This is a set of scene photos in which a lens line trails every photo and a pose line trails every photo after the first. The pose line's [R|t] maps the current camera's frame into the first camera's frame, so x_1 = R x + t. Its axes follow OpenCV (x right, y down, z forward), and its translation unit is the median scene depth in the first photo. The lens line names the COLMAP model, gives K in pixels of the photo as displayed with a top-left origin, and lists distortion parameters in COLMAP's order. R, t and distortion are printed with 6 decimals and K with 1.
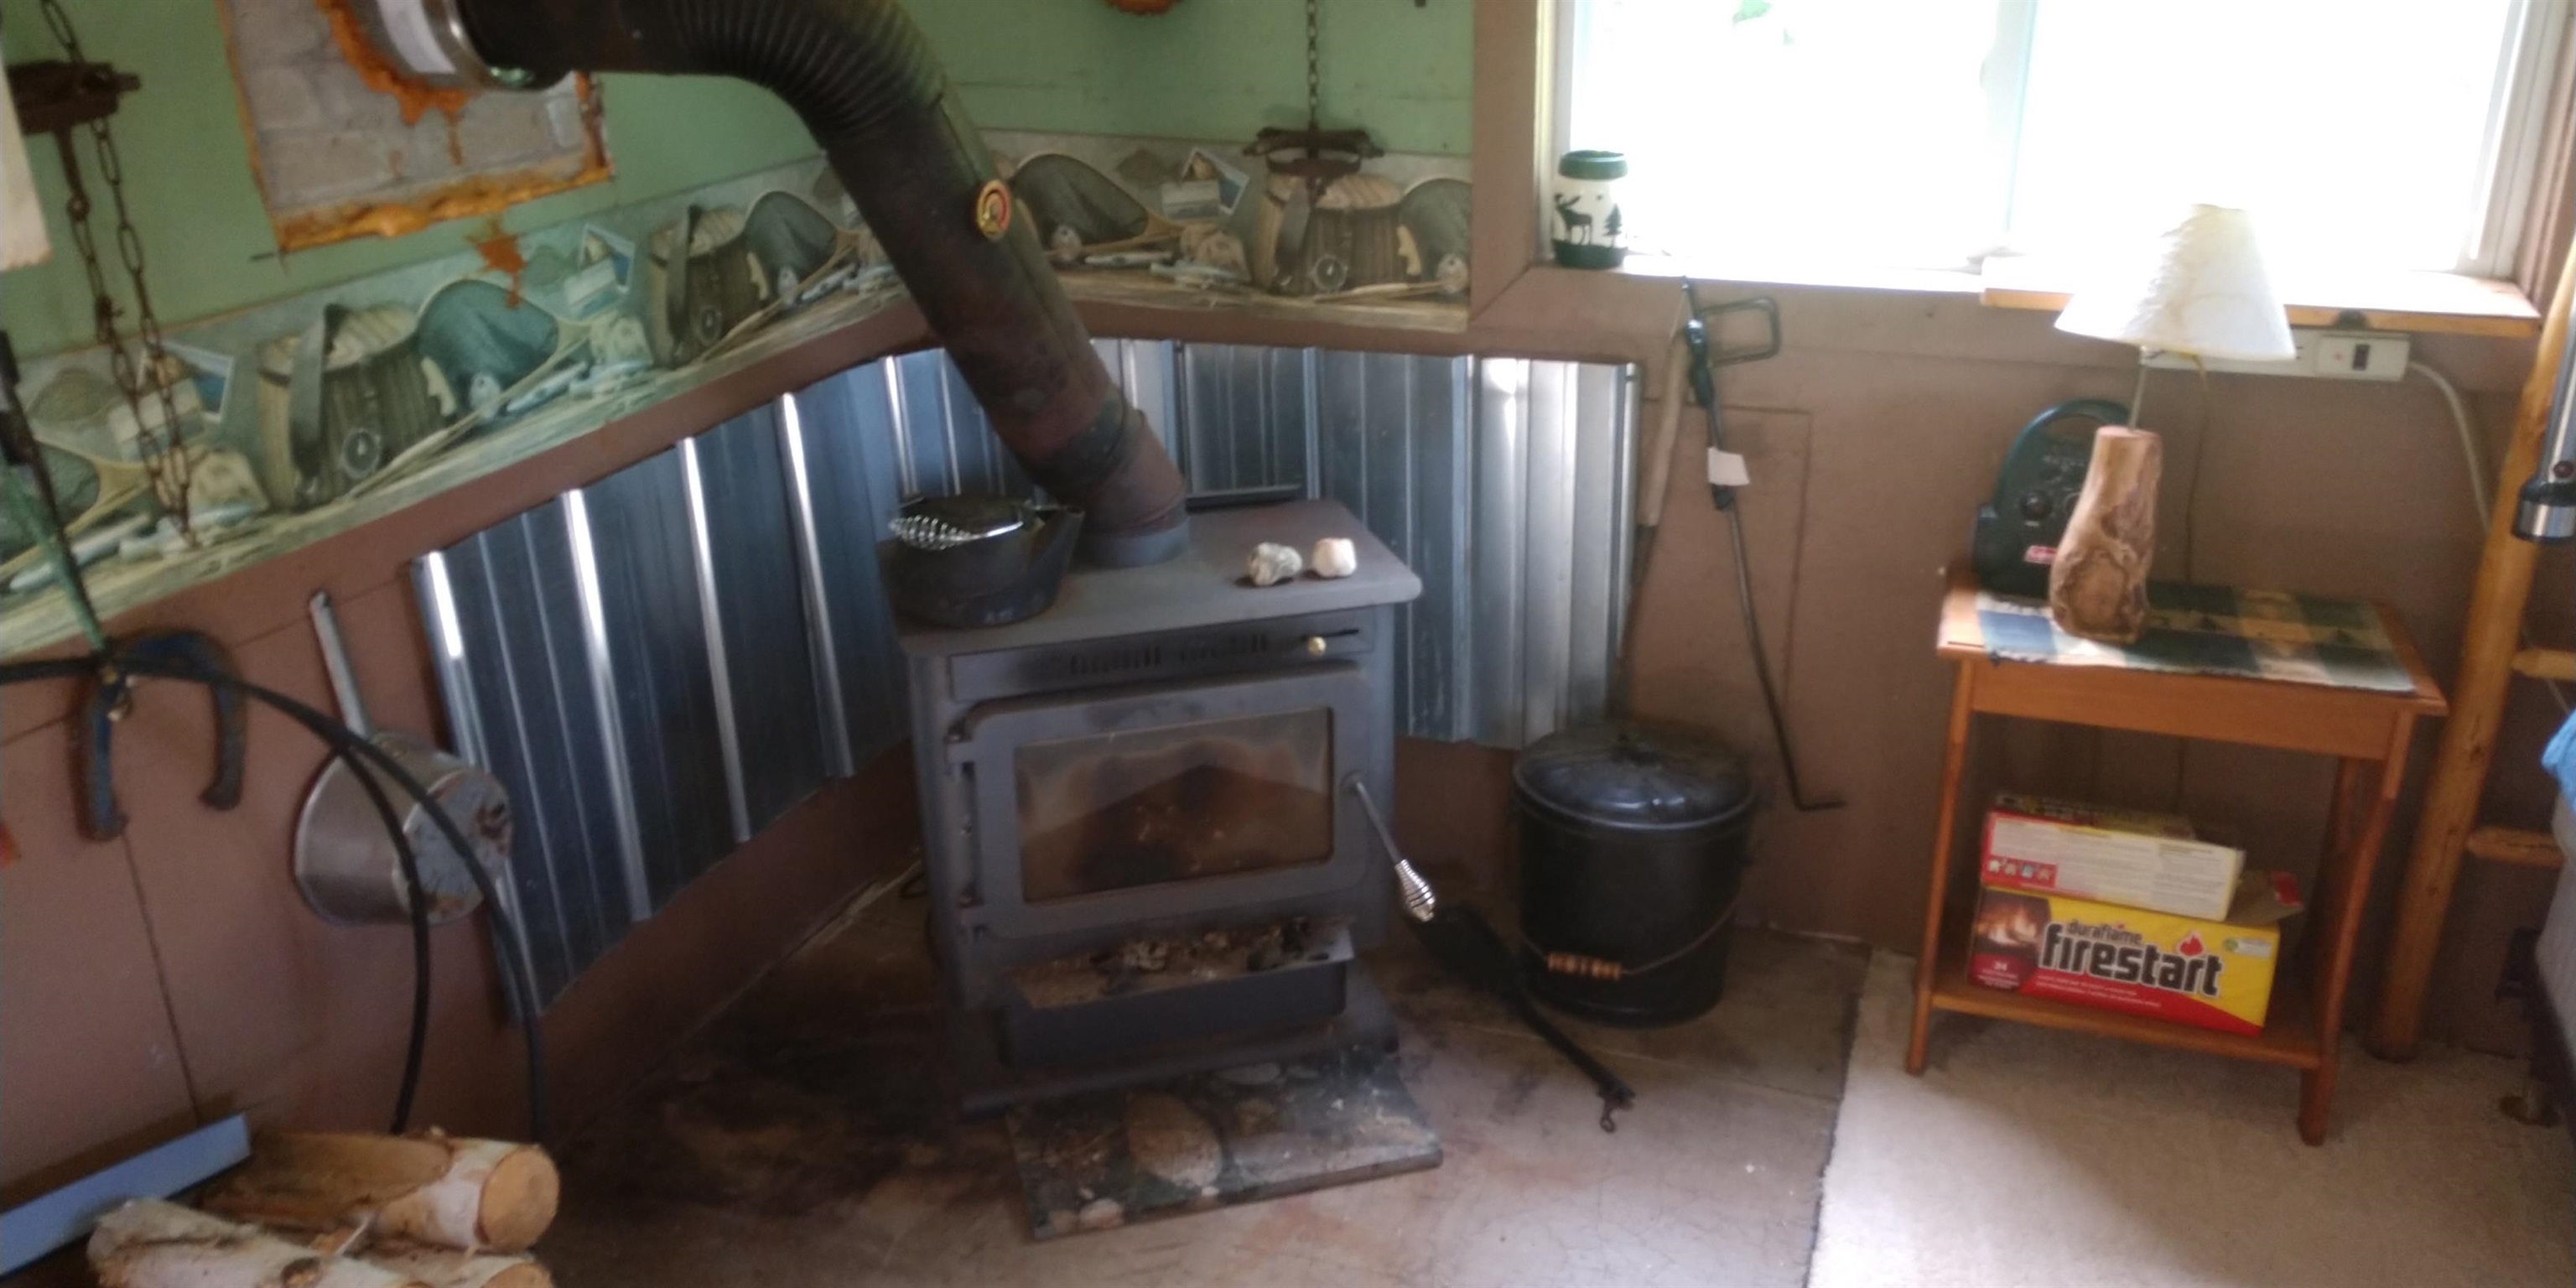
lens RADIAL K [[1957.6, 0, 1331.9], [0, 1957.6, 640.4], [0, 0, 1]] dist [0.005096, 0.017989]
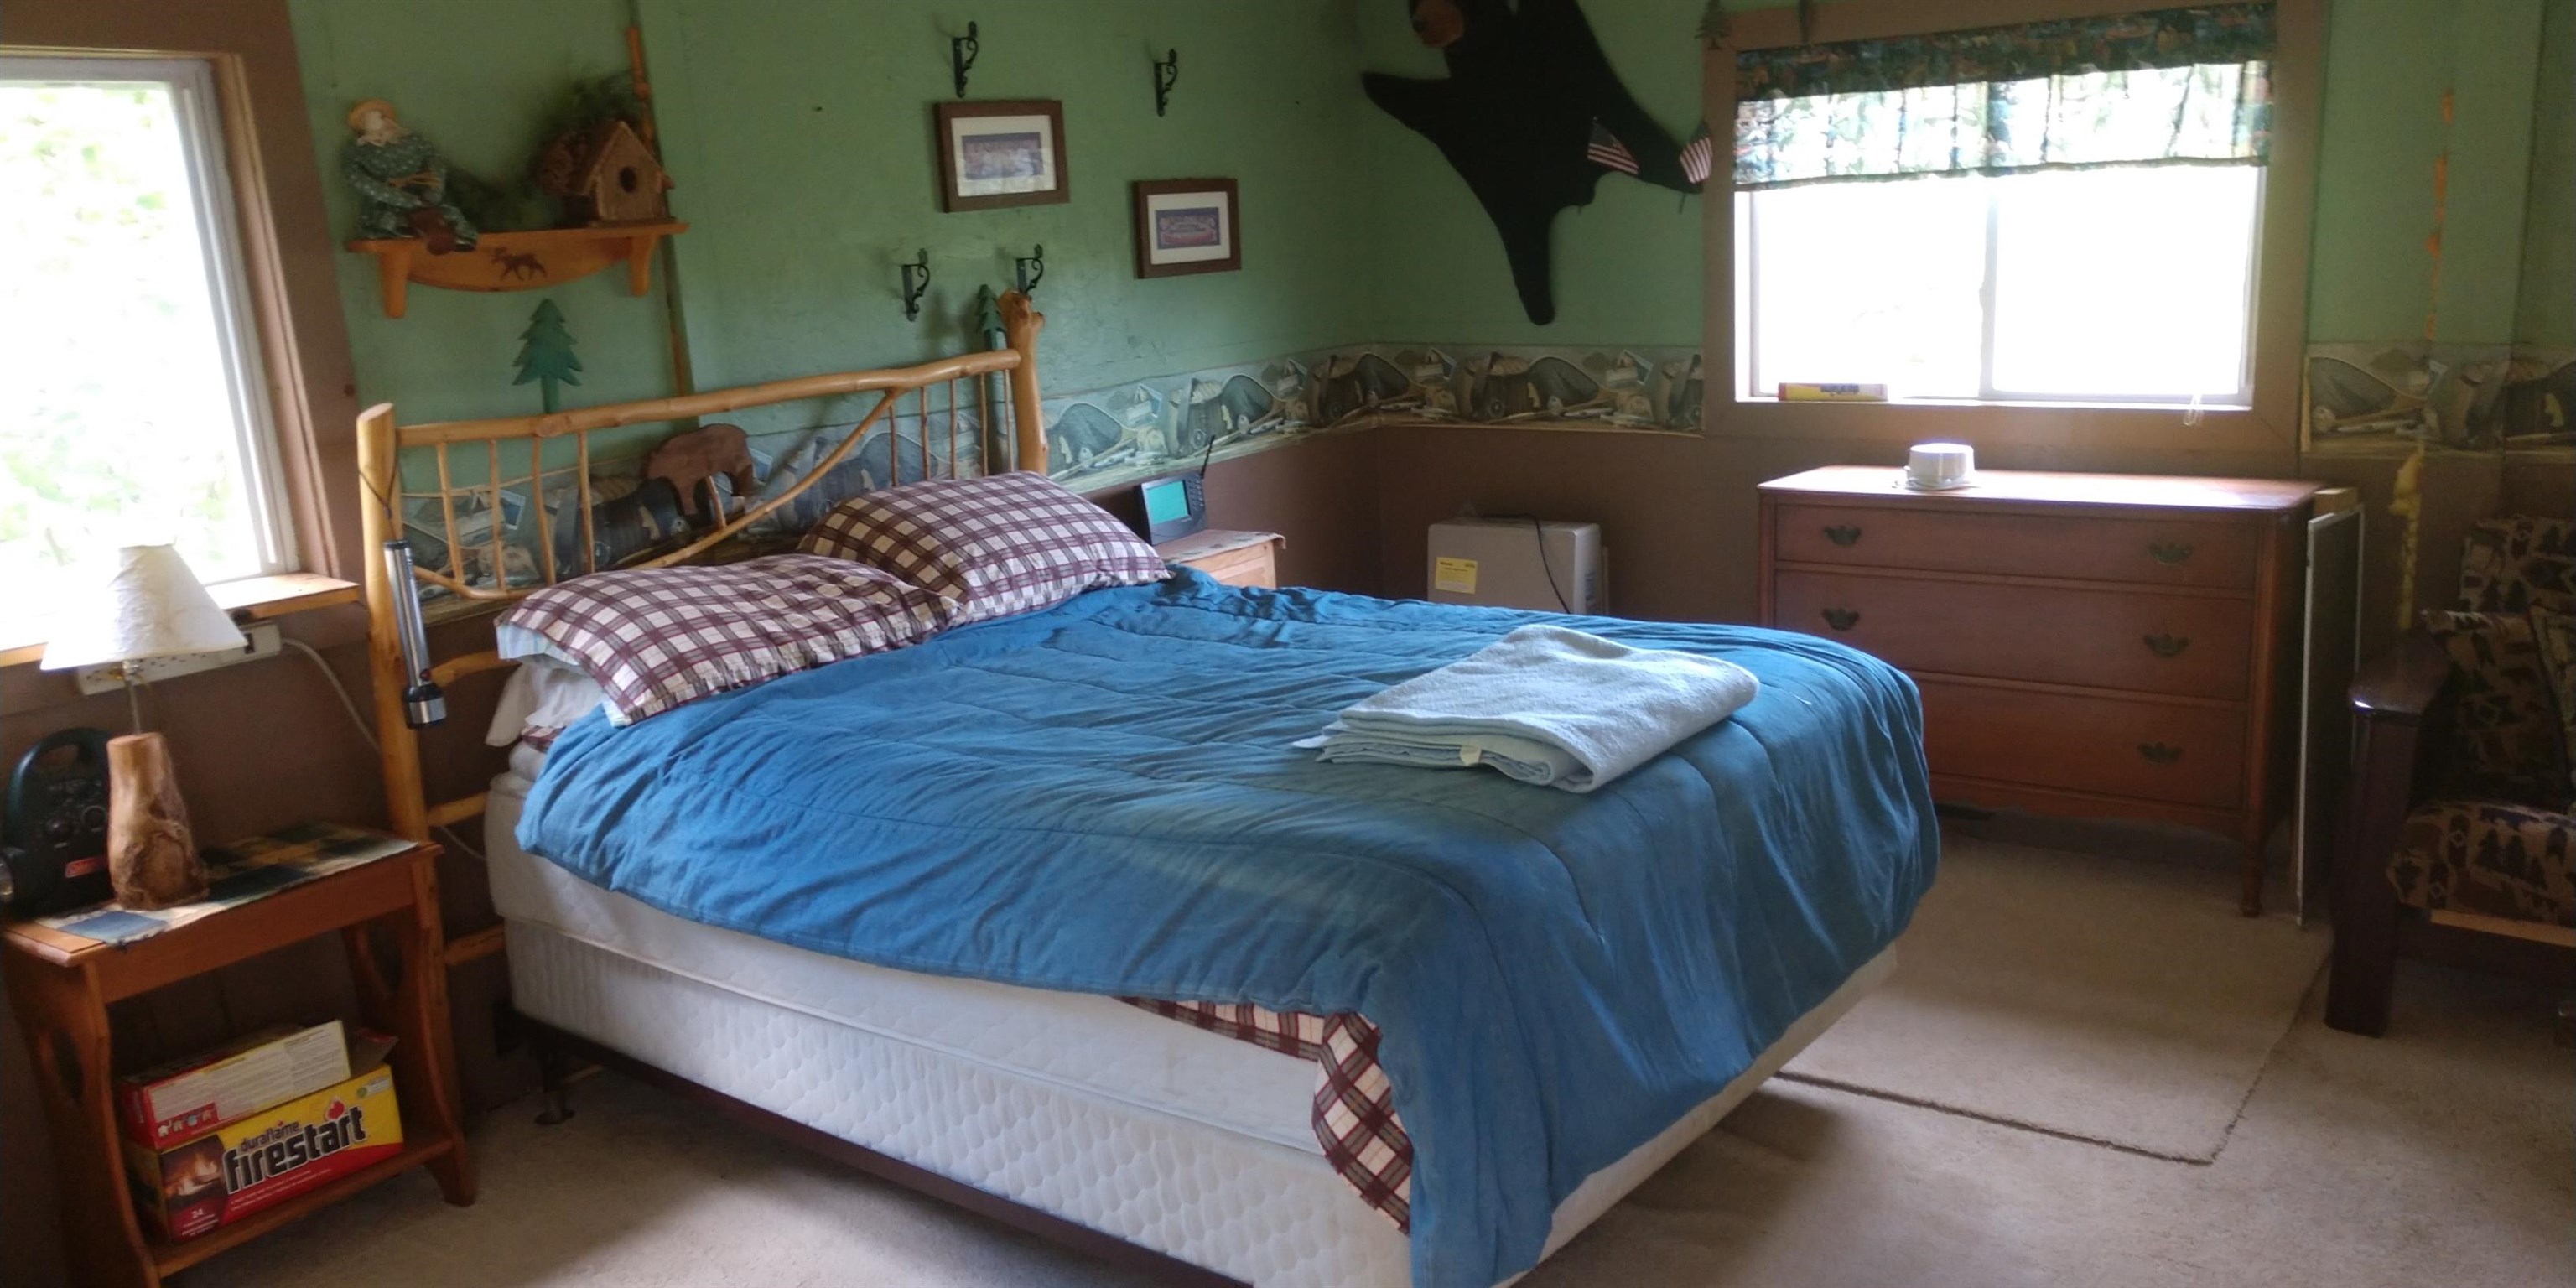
lens RADIAL K [[1957.6, 0, 1291.1], [0, 1957.6, 654.8], [0, 0, 1]] dist [0.005096, 0.017989]
pose [[0.292780, -0.222590, 0.929911, -0.480057], [0.401023, 0.911446, 0.091909, 0.021349], [-0.868021, 0.346006, 0.356116, -0.070560]]
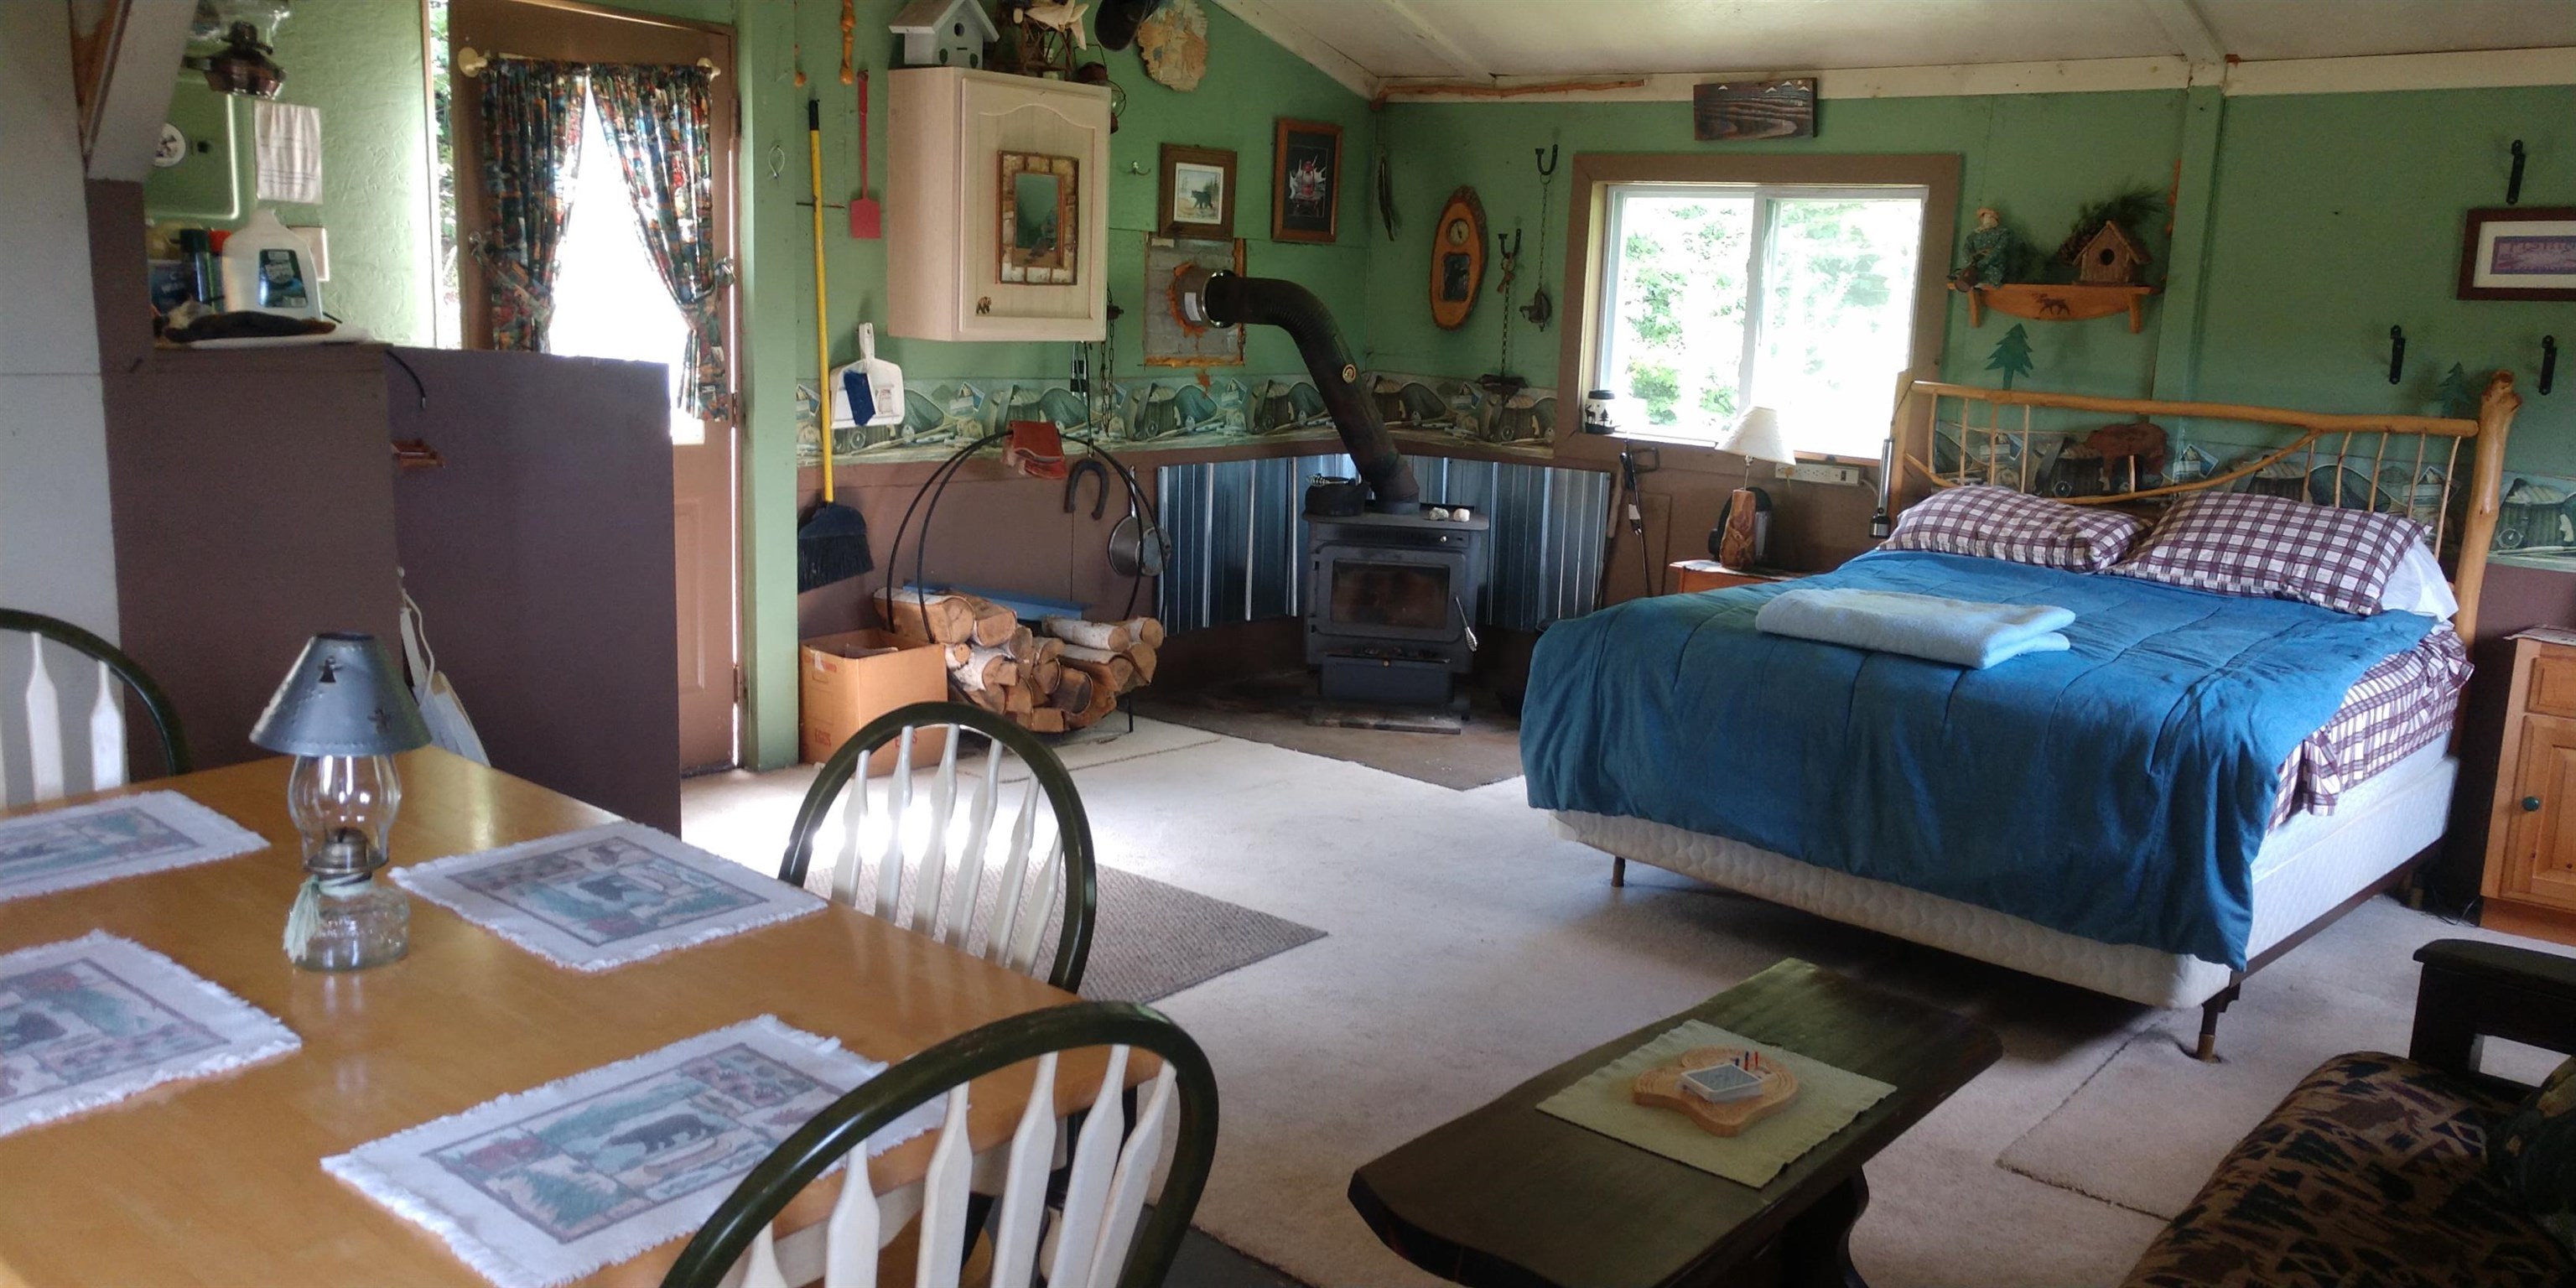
lens RADIAL K [[1957.6, 0, 1311.9], [0, 1957.6, 635.6], [0, 0, 1]] dist [0.005096, 0.017989]
pose [[0.929967, 0.115483, -0.349034, 0.783798], [-0.184512, 0.967767, -0.171413, 0.628857], [0.317989, 0.223810, 0.921299, -1.552388]]
